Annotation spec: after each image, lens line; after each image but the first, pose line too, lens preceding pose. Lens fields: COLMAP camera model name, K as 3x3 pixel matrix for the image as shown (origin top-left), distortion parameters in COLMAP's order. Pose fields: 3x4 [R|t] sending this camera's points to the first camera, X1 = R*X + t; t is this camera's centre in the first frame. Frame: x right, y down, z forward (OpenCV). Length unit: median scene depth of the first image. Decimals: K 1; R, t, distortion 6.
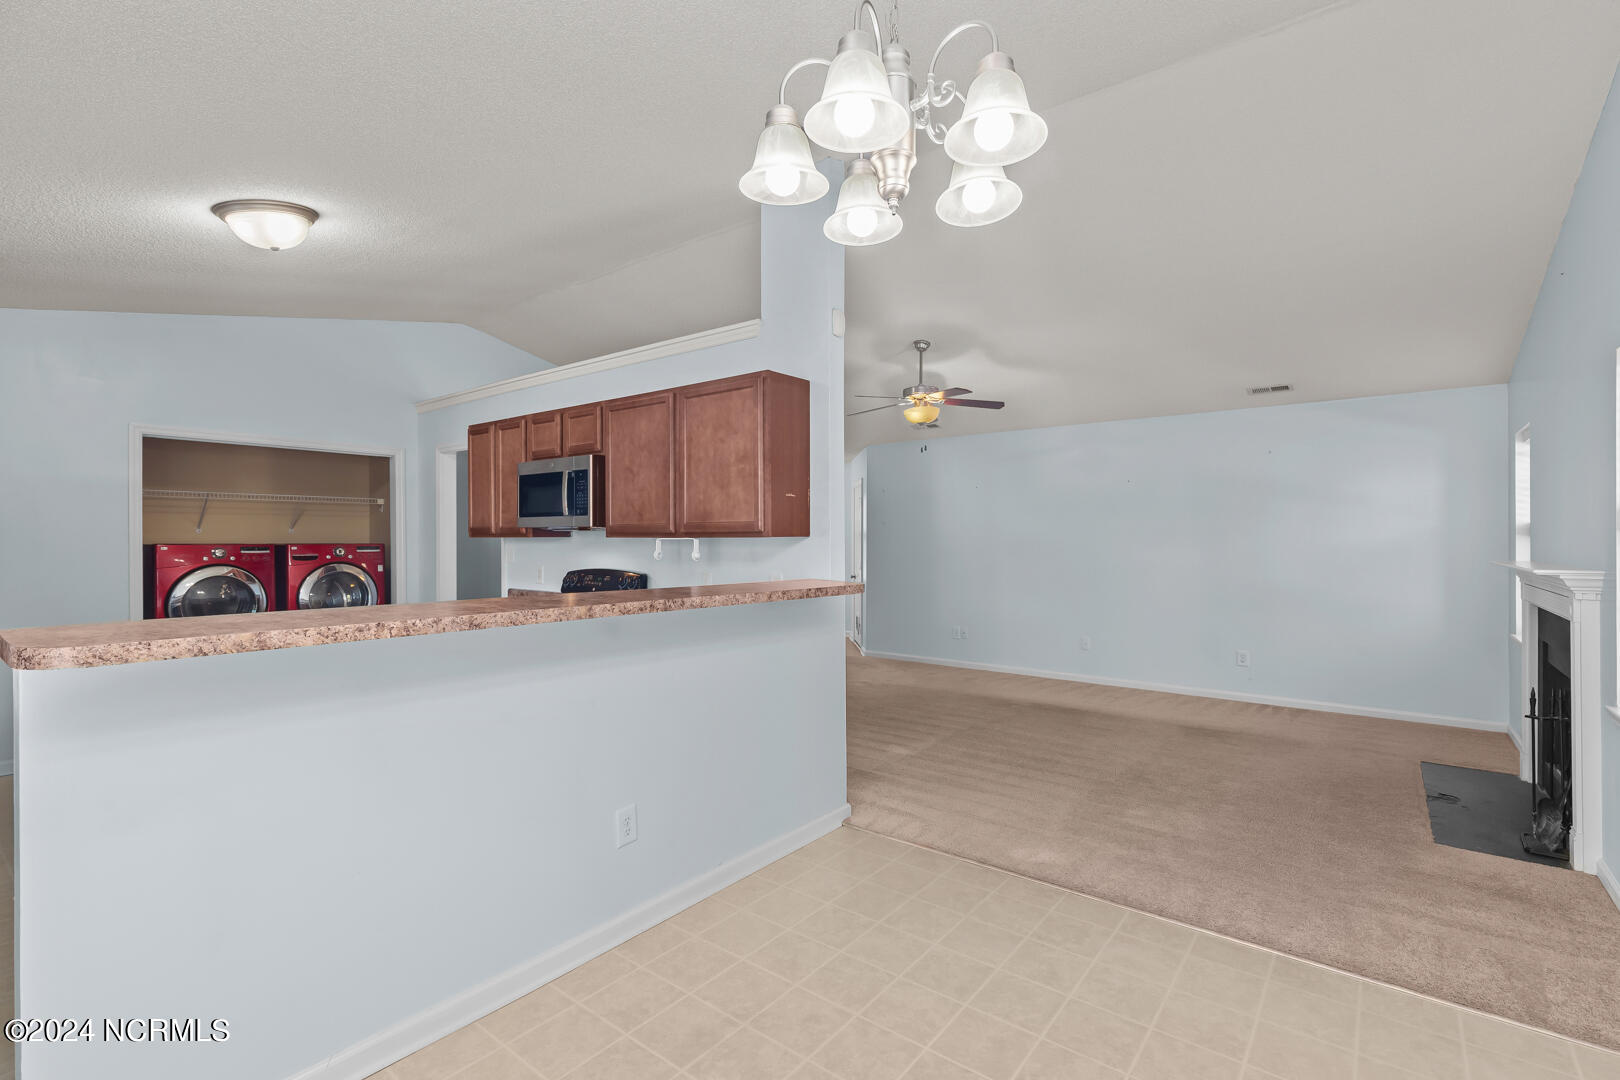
lens RADIAL K [[738.6, 0, 806.4], [0, 738.6, 538.3], [0, 0, 1]] dist [0.006105, 0.000630]
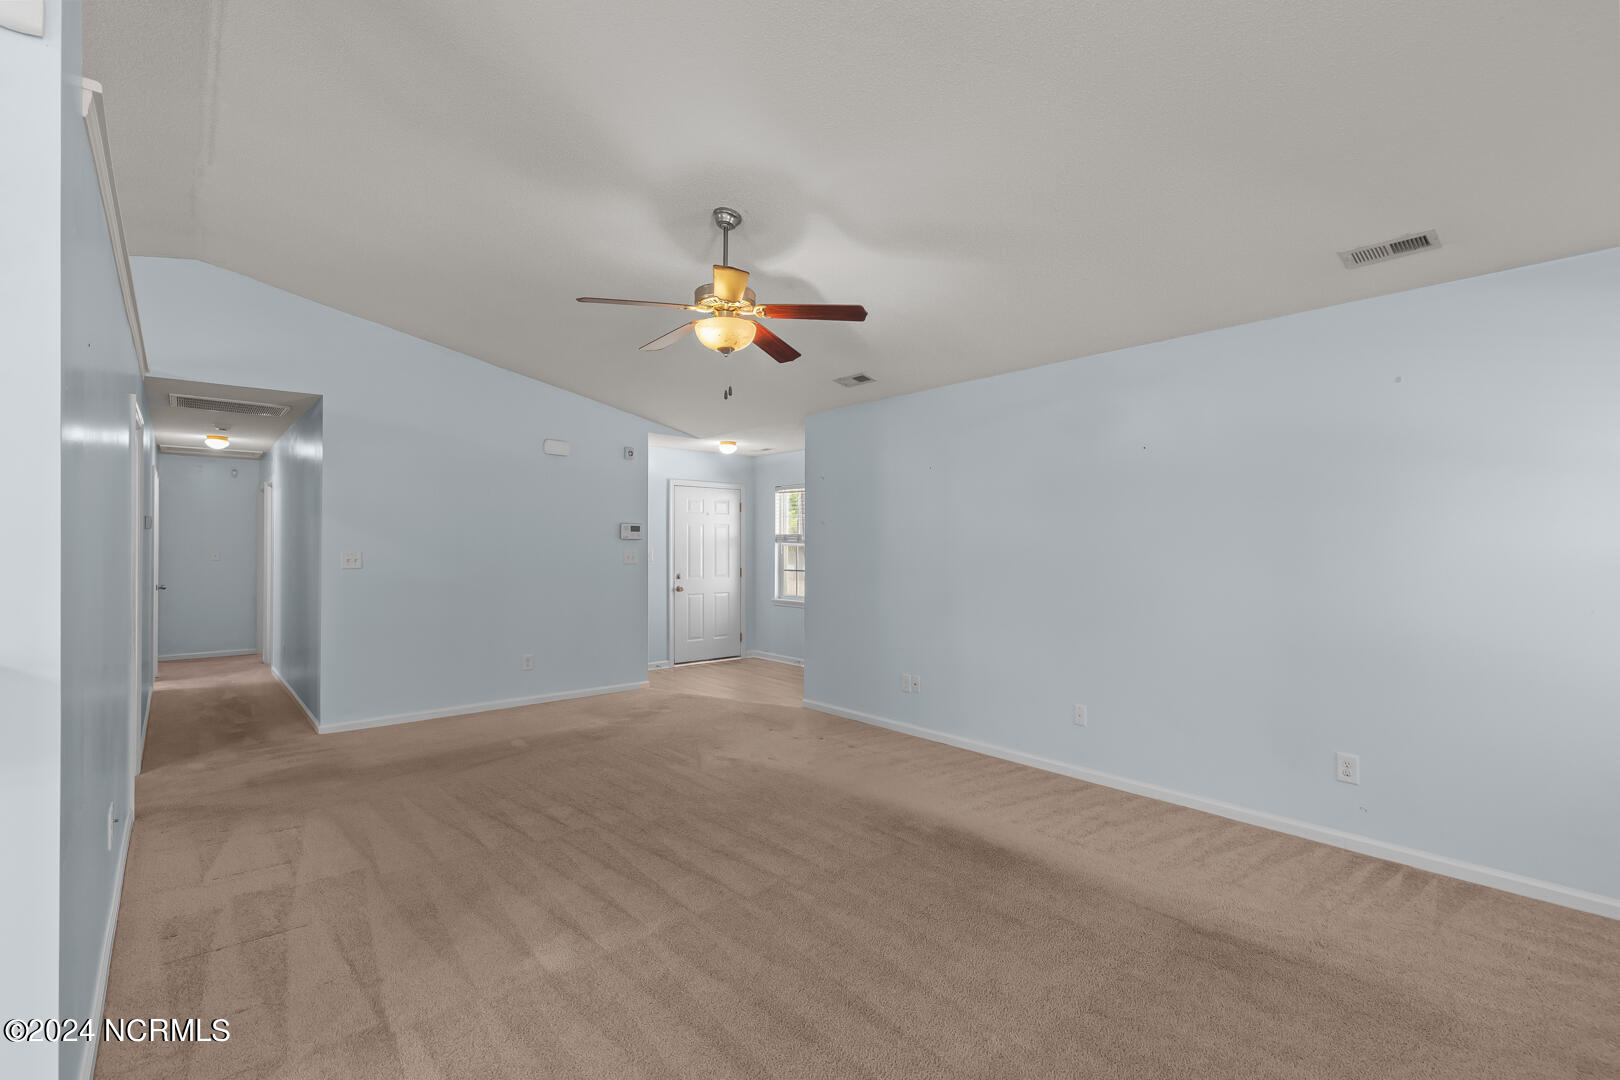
lens RADIAL K [[738.6, 0, 814.1], [0, 738.6, 534.7], [0, 0, 1]] dist [0.006105, 0.000630]
pose [[0.982809, -0.004240, -0.184577, 0.333903], [0.002426, 0.999947, -0.010048, -0.001679], [0.184610, 0.009428, 0.982767, 0.431875]]
